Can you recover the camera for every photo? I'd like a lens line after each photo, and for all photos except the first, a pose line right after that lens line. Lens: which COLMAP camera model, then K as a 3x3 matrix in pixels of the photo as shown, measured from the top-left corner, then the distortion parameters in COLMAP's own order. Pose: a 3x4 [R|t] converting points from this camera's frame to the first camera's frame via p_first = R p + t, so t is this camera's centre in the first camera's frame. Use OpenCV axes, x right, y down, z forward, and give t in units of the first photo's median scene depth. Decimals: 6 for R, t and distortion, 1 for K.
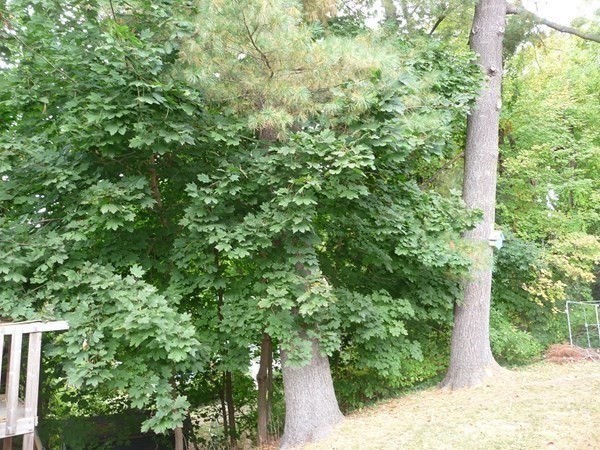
lens RADIAL K [[508.4, 0, 300.0], [0, 508.4, 225.0], [0, 0, 1]] dist [-0.029352, -0.009660]
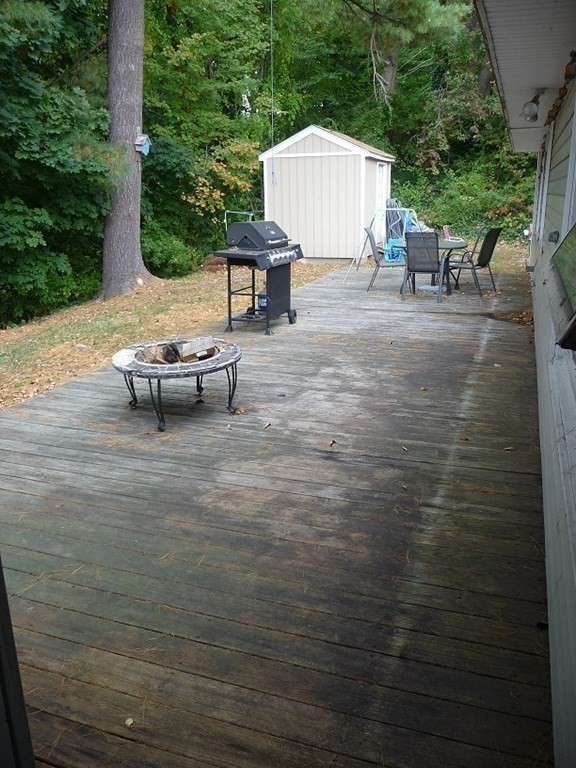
lens RADIAL K [[650.8, 0, 288.0], [0, 650.8, 384.0], [0, 0, 1]] dist [-0.029352, -0.009660]
pose [[0.891977, -0.130513, 0.432831, 0.047150], [-0.043579, 0.928140, 0.369672, -0.015078], [-0.449975, -0.348602, 0.822192, -0.298506]]
